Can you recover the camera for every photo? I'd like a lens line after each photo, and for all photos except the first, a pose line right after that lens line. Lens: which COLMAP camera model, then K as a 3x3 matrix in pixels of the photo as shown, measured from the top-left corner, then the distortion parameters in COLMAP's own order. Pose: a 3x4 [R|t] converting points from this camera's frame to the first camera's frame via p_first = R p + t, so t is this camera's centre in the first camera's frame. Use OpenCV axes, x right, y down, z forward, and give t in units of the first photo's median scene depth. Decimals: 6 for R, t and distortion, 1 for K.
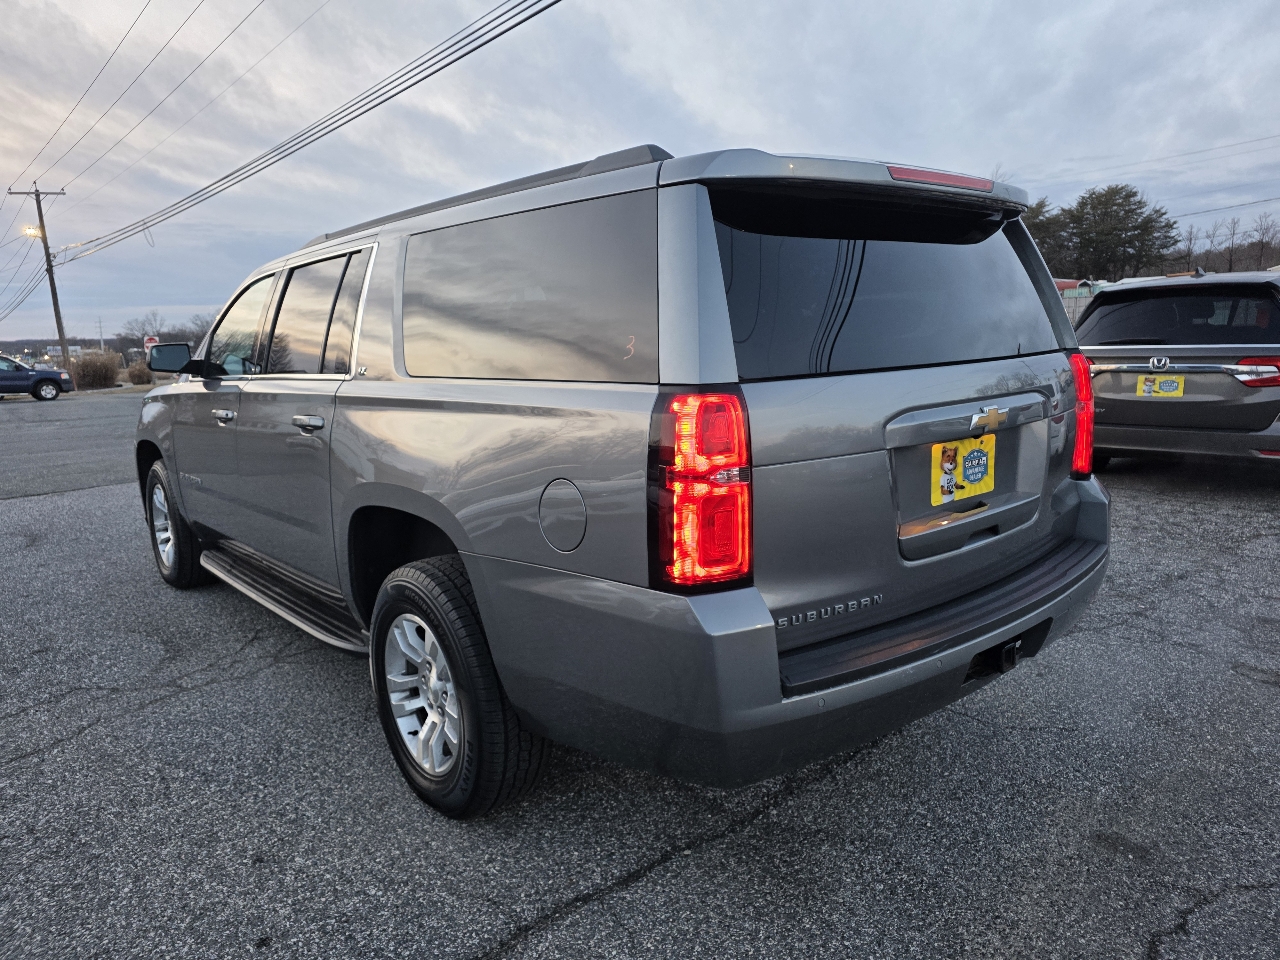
lens RADIAL K [[859.6, 0, 635.2], [0, 859.6, 479.1], [0, 0, 1]] dist [0.057632, -0.044587]
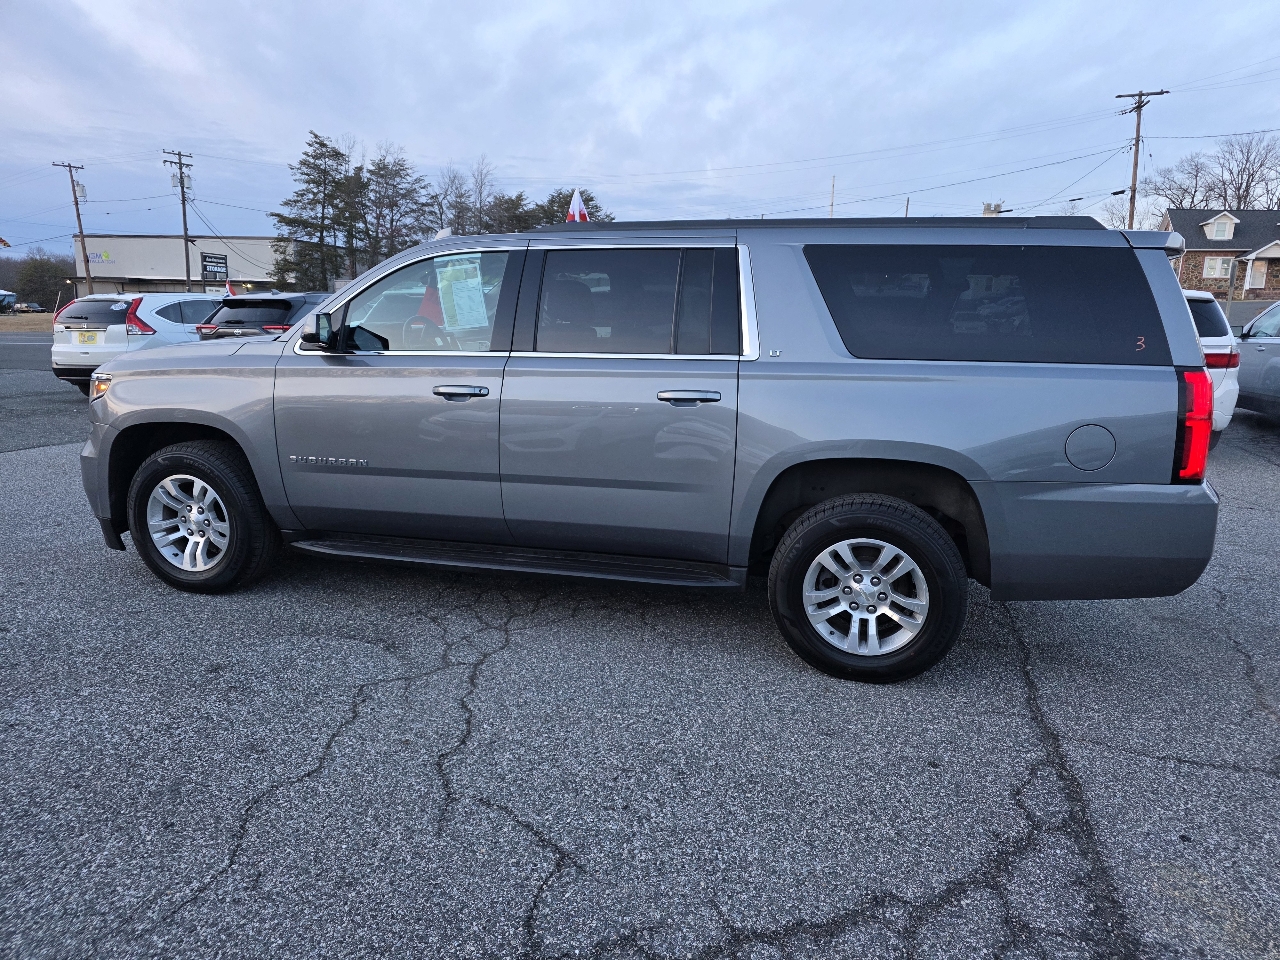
lens RADIAL K [[859.6, 0, 650.3], [0, 859.6, 472.8], [0, 0, 1]] dist [0.057632, -0.044587]
pose [[0.823456, -0.060473, 0.564148, -1.308800], [0.047881, 0.998164, 0.037107, -0.008774], [-0.565356, -0.003544, 0.824839, 0.093374]]
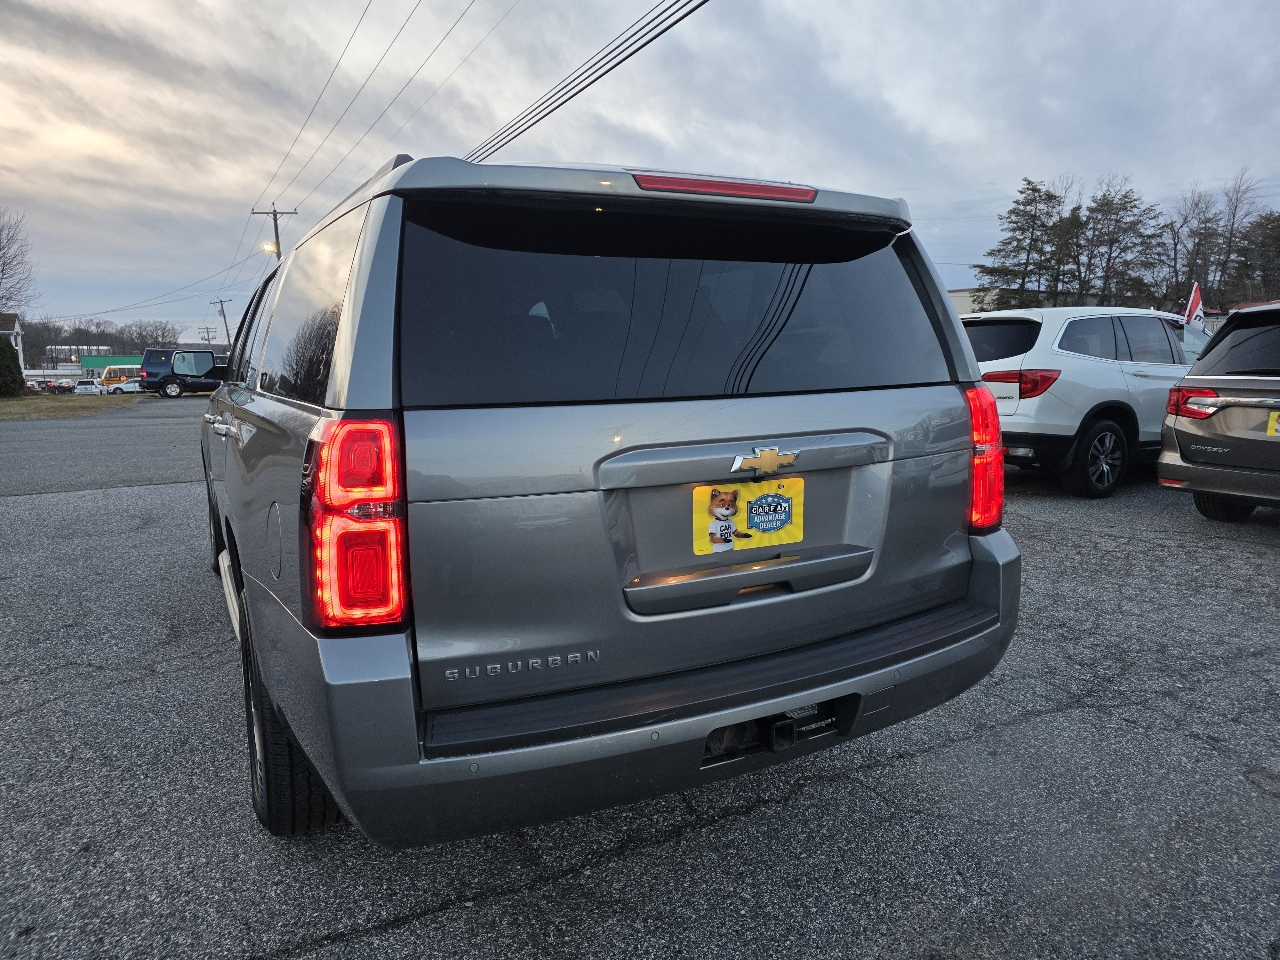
lens RADIAL K [[859.6, 0, 640.8], [0, 859.6, 483.8], [0, 0, 1]] dist [0.057632, -0.044587]
pose [[0.977826, 0.054157, -0.202296, 0.392958], [-0.055928, 0.998430, -0.003045, -0.030997], [0.201813, 0.014292, 0.979320, 0.103193]]
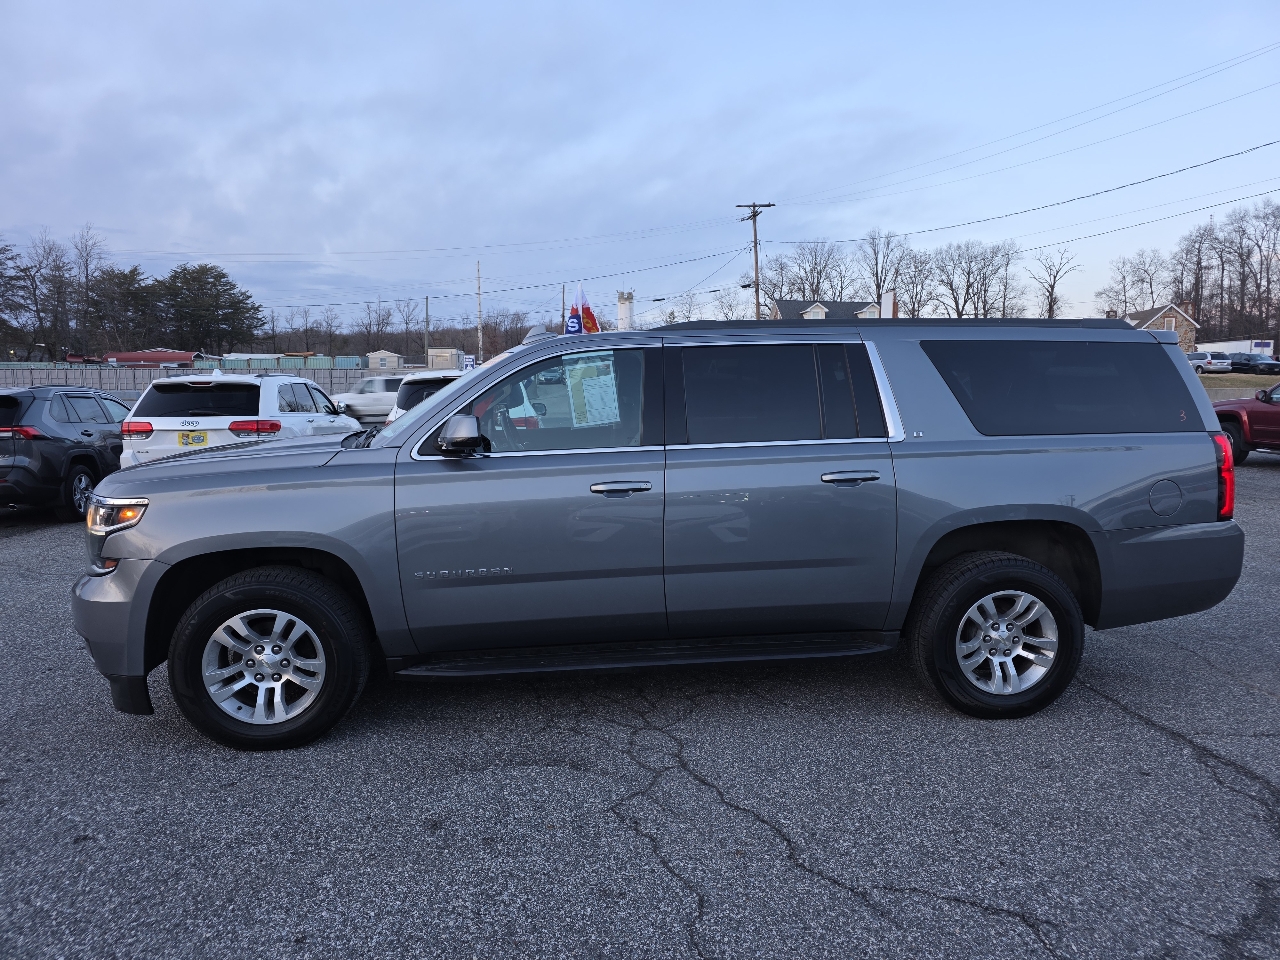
lens RADIAL K [[859.6, 0, 629.6], [0, 859.6, 463.0], [0, 0, 1]] dist [0.057632, -0.044587]
pose [[0.553028, -0.044985, 0.831947, -1.951743], [0.124491, 0.991793, -0.029126, -0.108218], [-0.823809, 0.119677, 0.554090, 0.686216]]
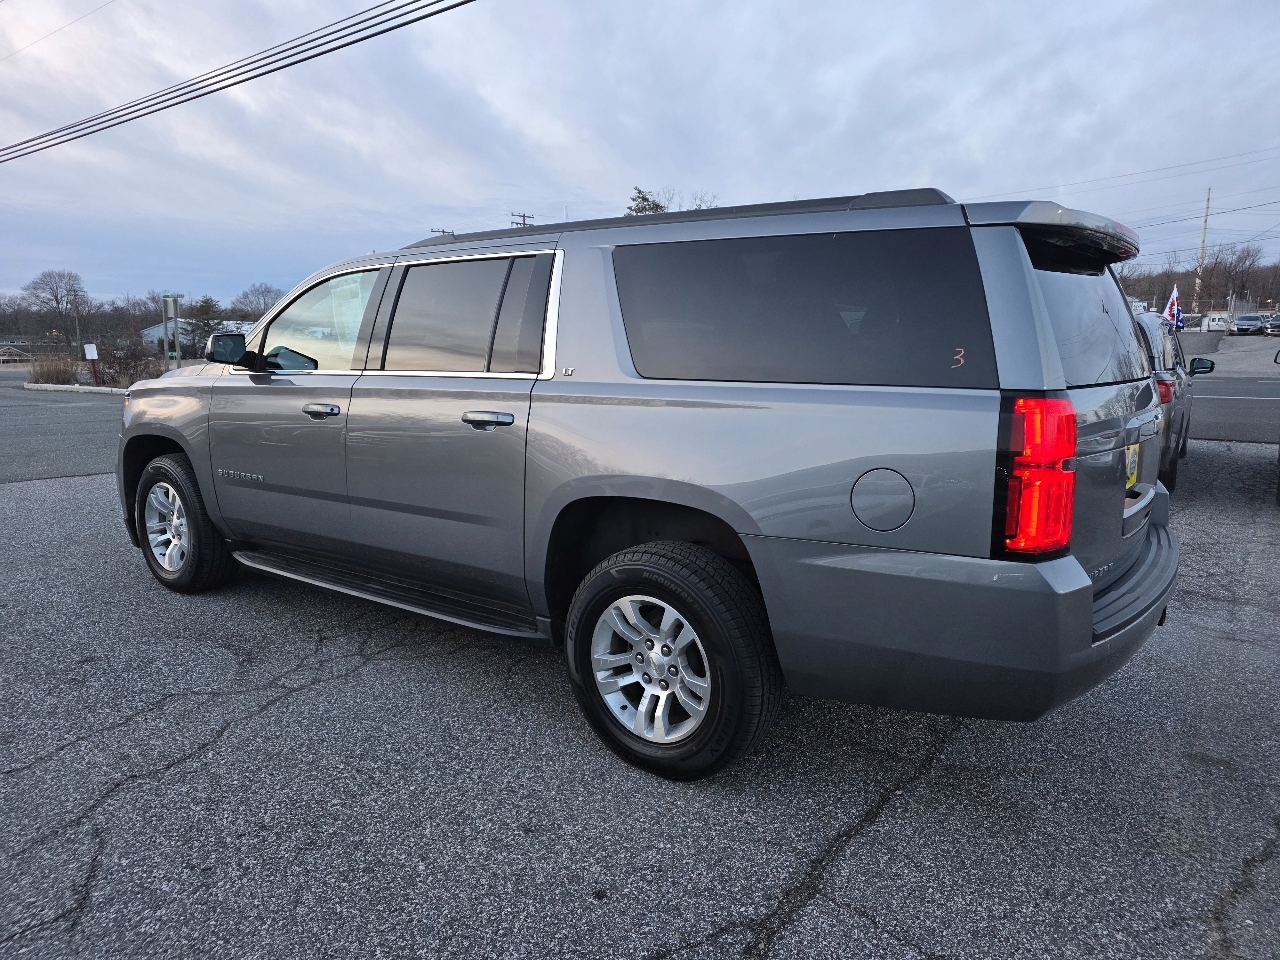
lens RADIAL K [[859.6, 0, 639.6], [0, 859.6, 470.6], [0, 0, 1]] dist [0.057632, -0.044587]
pose [[0.974043, 0.004038, 0.226325, -0.524823], [-0.000237, 0.999858, -0.016821, 0.017584], [-0.226361, 0.016330, 0.973907, -0.060327]]
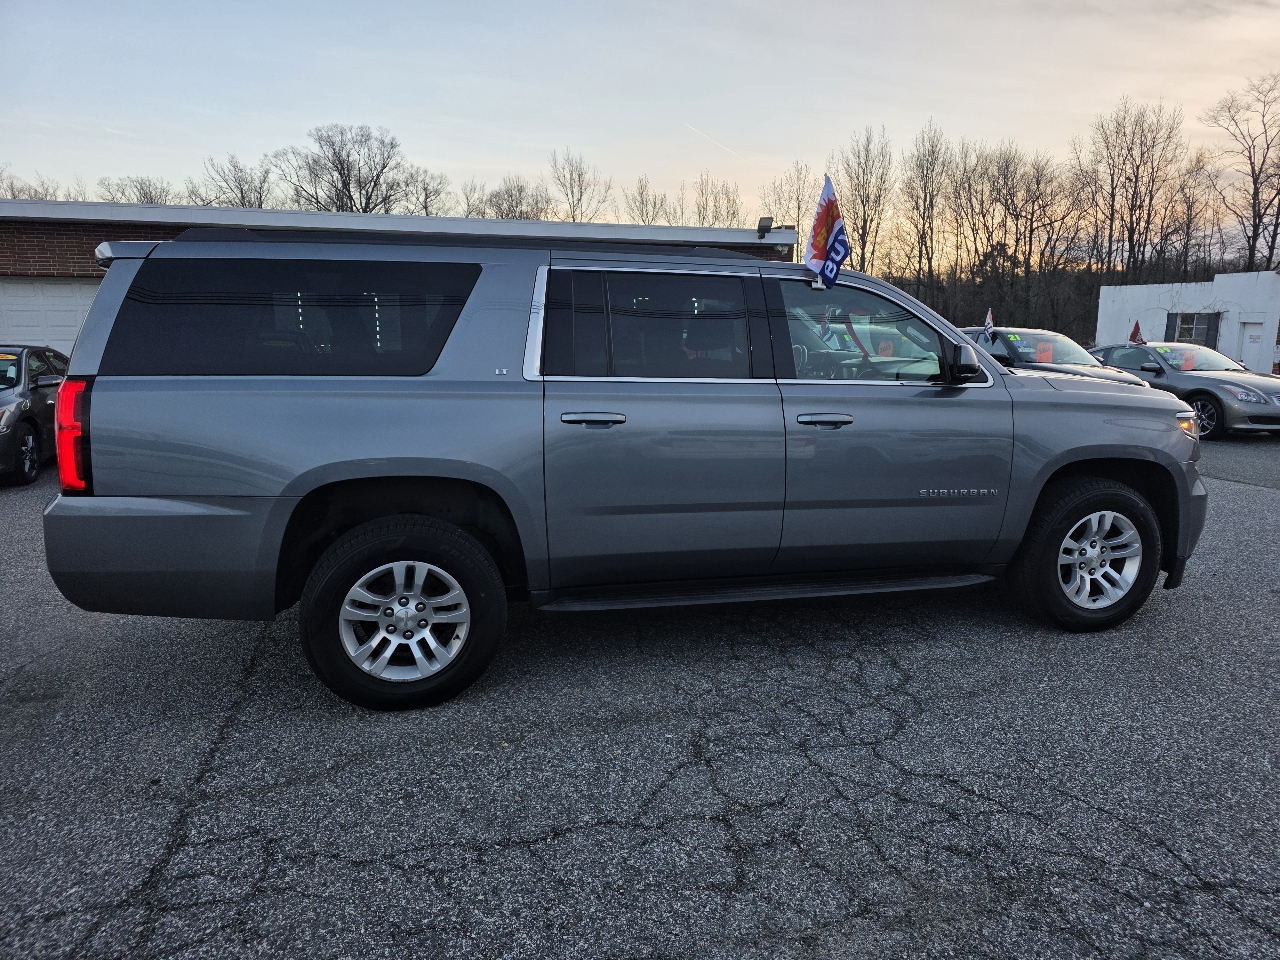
lens RADIAL K [[859.6, 0, 657.3], [0, 859.6, 493.6], [0, 0, 1]] dist [0.057632, -0.044587]
pose [[-0.419356, 0.203040, -0.884825, 1.310834], [-0.143959, 0.947462, 0.285642, -0.473693], [0.896335, 0.247164, -0.368095, 2.315461]]
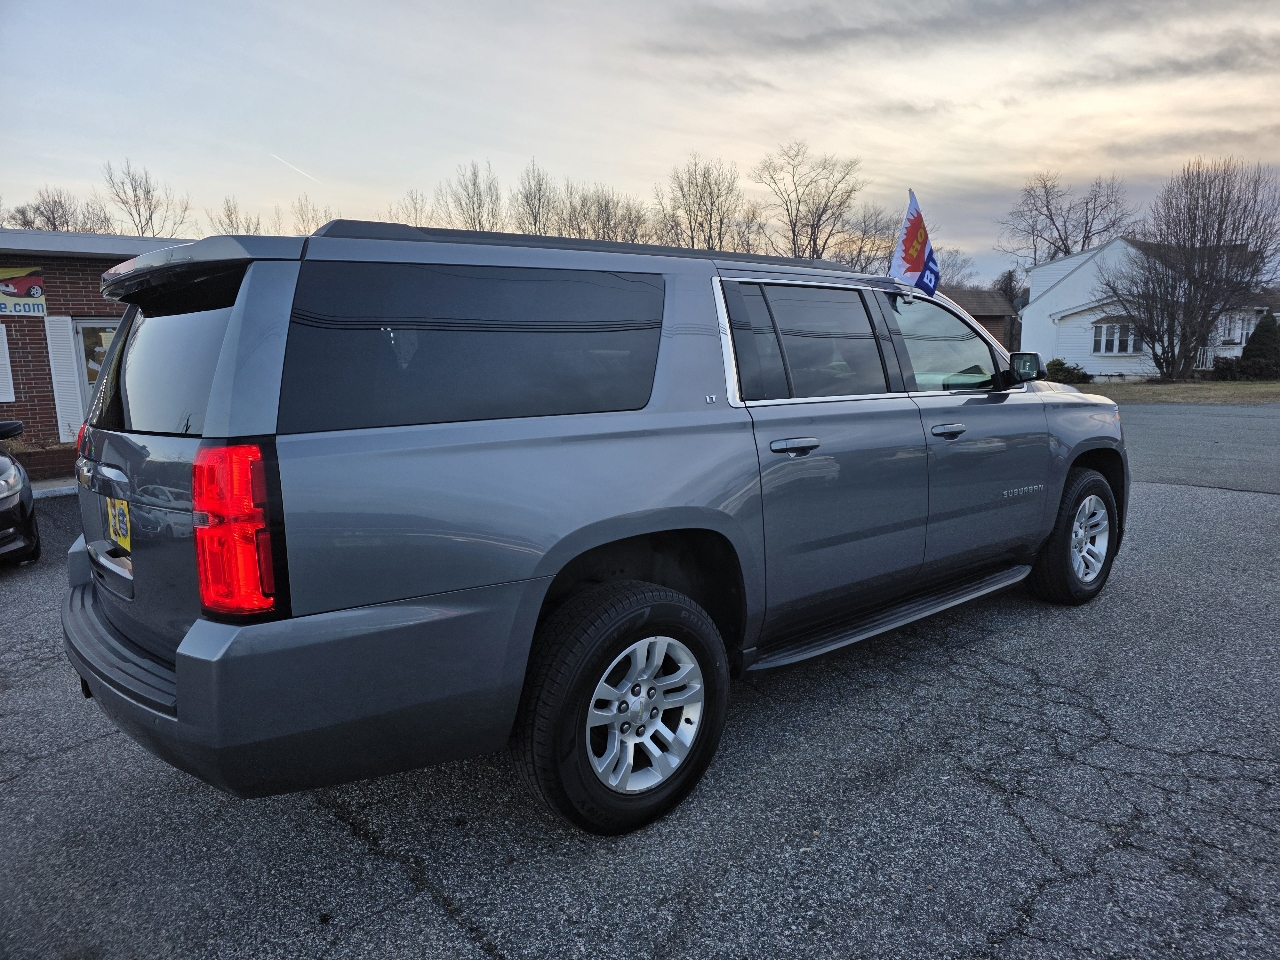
lens RADIAL K [[859.6, 0, 661.3], [0, 859.6, 496.4], [0, 0, 1]] dist [0.057632, -0.044587]
pose [[0.025035, 0.195148, -0.980454, 1.327588], [-0.140929, 0.971656, 0.189798, -0.315639], [0.989703, 0.133423, 0.051828, 1.445533]]
